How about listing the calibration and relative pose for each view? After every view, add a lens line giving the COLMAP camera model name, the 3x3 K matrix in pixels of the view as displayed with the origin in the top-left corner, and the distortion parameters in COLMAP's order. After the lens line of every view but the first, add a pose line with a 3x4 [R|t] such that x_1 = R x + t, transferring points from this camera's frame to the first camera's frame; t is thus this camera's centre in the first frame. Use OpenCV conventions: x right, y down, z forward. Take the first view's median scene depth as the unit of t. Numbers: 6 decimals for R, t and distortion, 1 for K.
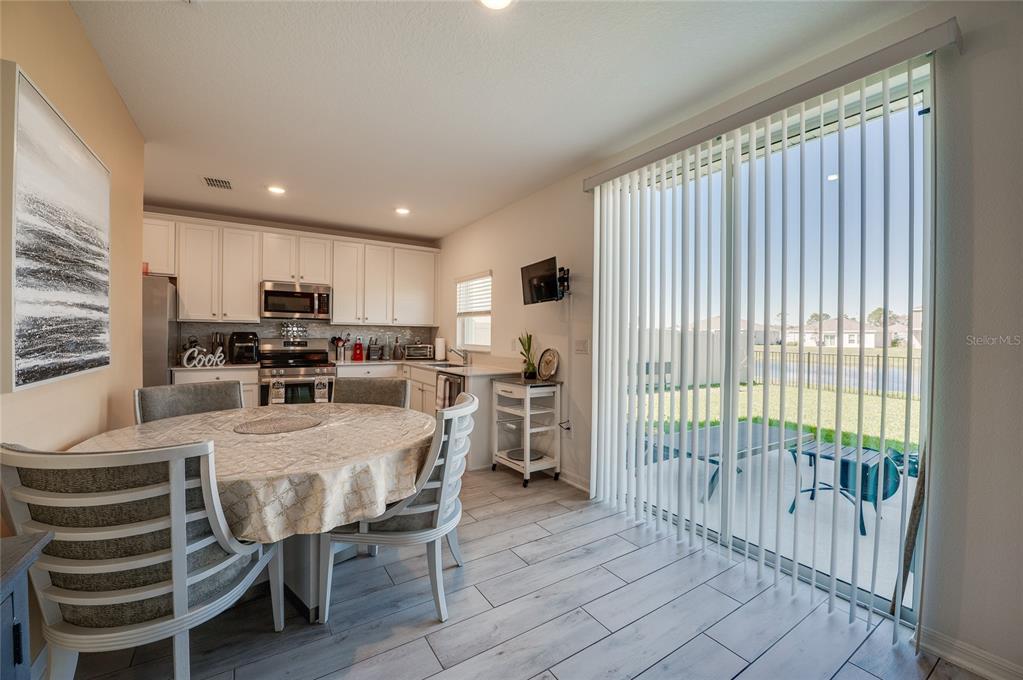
lens RADIAL K [[414.4, 0, 516.1], [0, 414.4, 340.0], [0, 0, 1]] dist [-0.000805, -0.006432]
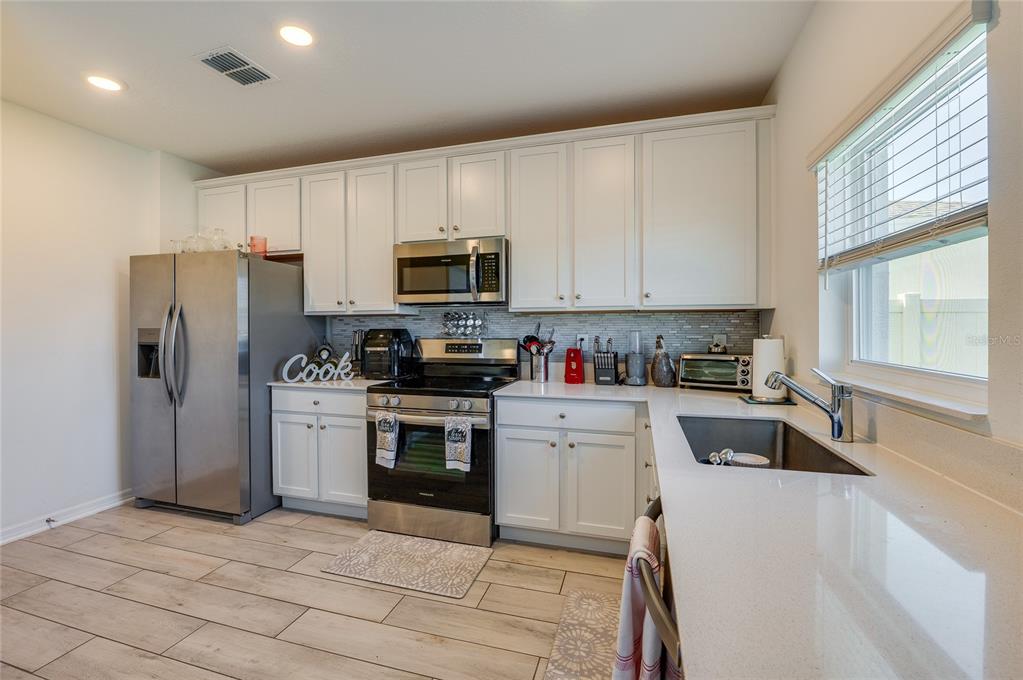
lens RADIAL K [[425.2, 0, 476.8], [0, 425.2, 330.1], [0, 0, 1]] dist [0.000239, 0.000230]
pose [[0.594295, -0.010152, -0.804183, -0.043515], [0.002395, 0.999938, -0.010854, -0.009495], [0.804244, 0.004525, 0.594283, 0.683870]]
